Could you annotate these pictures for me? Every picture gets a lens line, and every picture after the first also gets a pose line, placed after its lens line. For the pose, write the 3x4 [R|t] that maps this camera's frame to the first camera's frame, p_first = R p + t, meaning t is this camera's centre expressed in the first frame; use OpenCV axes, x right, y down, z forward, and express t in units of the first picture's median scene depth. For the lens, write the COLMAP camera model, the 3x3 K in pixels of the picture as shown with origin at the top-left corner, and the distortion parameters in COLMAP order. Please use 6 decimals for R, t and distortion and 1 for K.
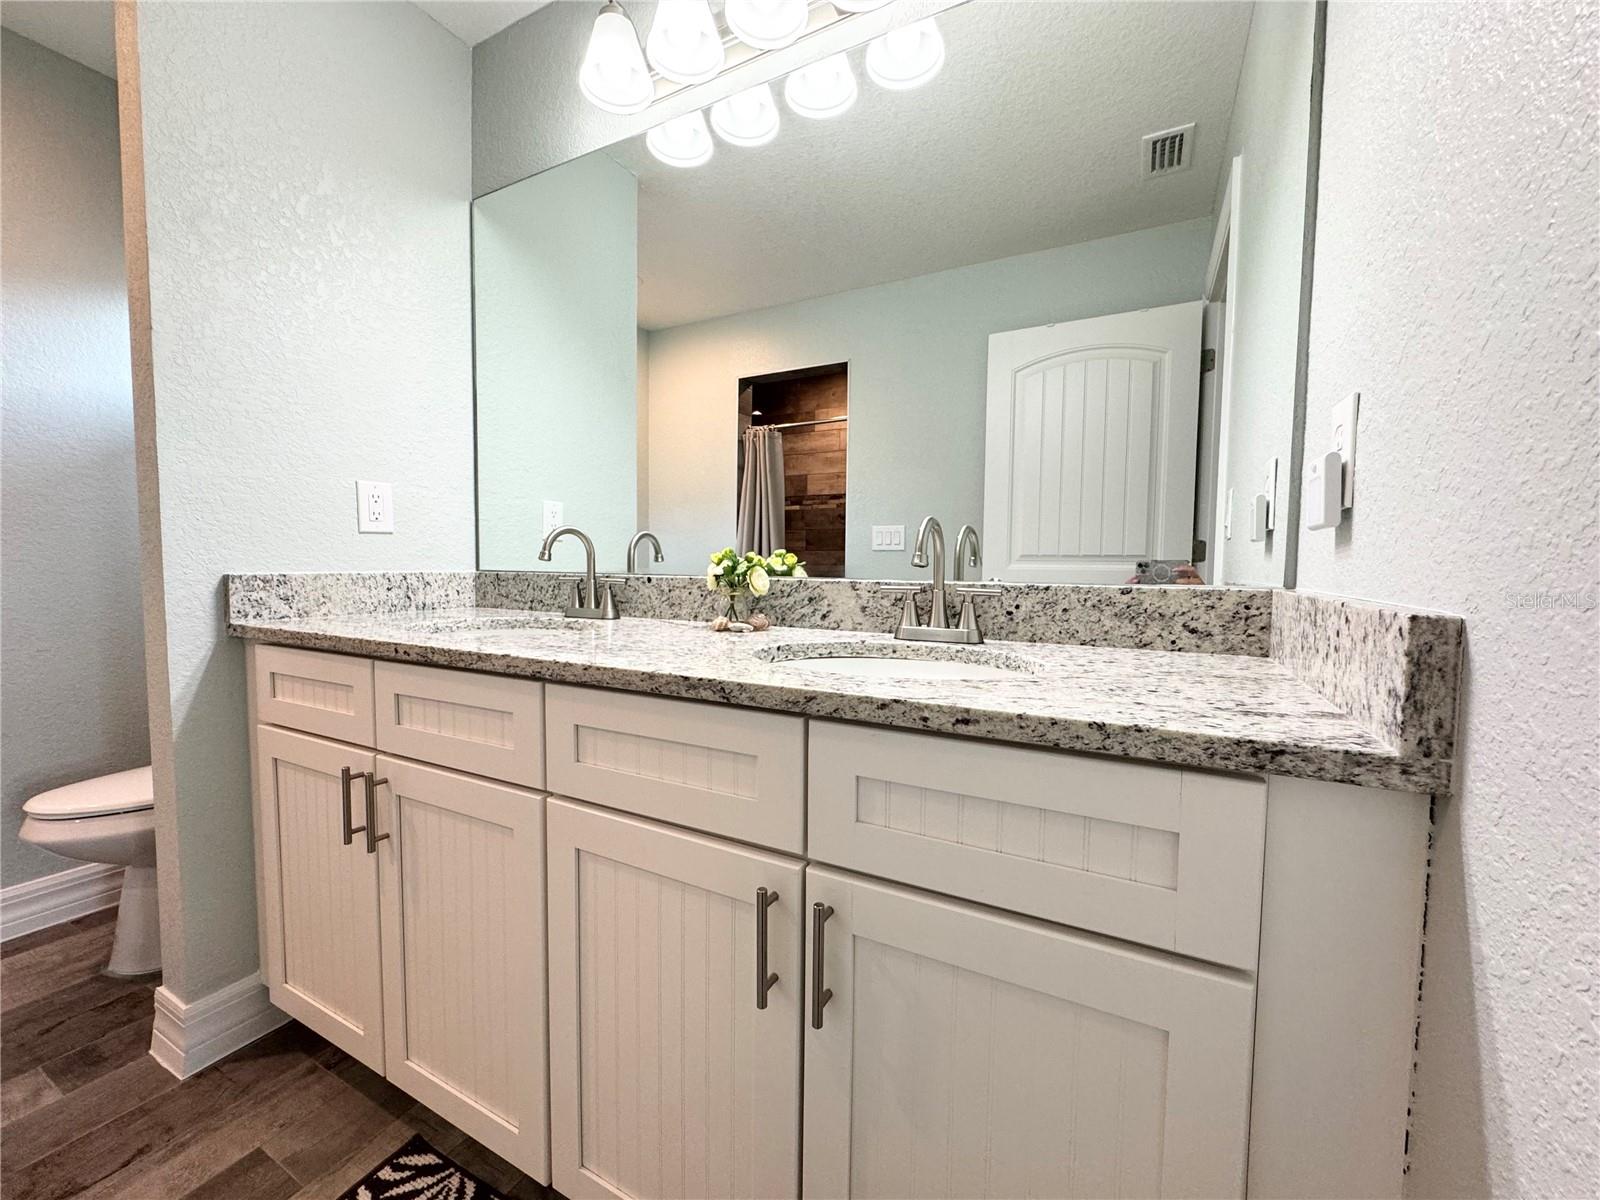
lens RADIAL K [[639.1, 0, 800.0], [0, 639.1, 600.0], [0, 0, 1]] dist [-0.002858, 0.000351]
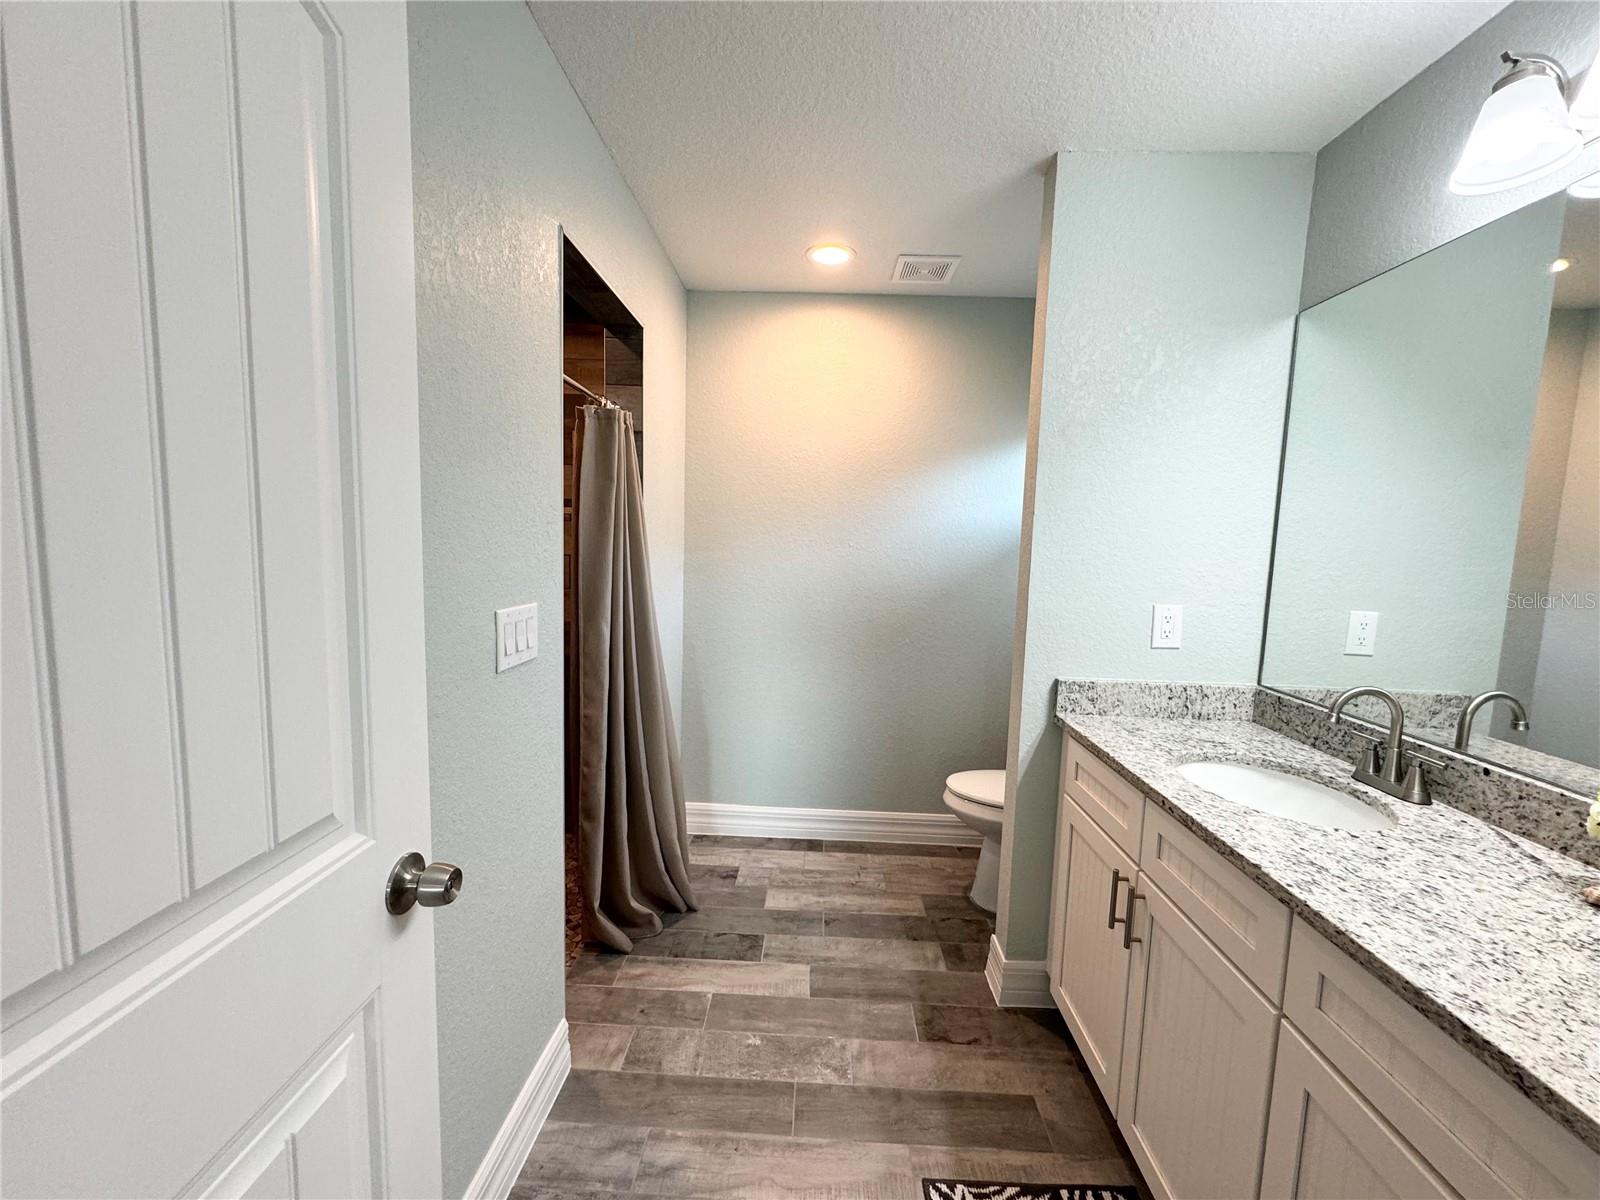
lens RADIAL K [[639.1, 0, 800.0], [0, 639.1, 600.0], [0, 0, 1]] dist [-0.002858, 0.000351]
pose [[0.438821, 0.091528, -0.893901, 0.075954], [-0.078428, 0.994904, 0.063369, -0.228520], [0.895145, 0.042300, 0.443763, -0.115416]]
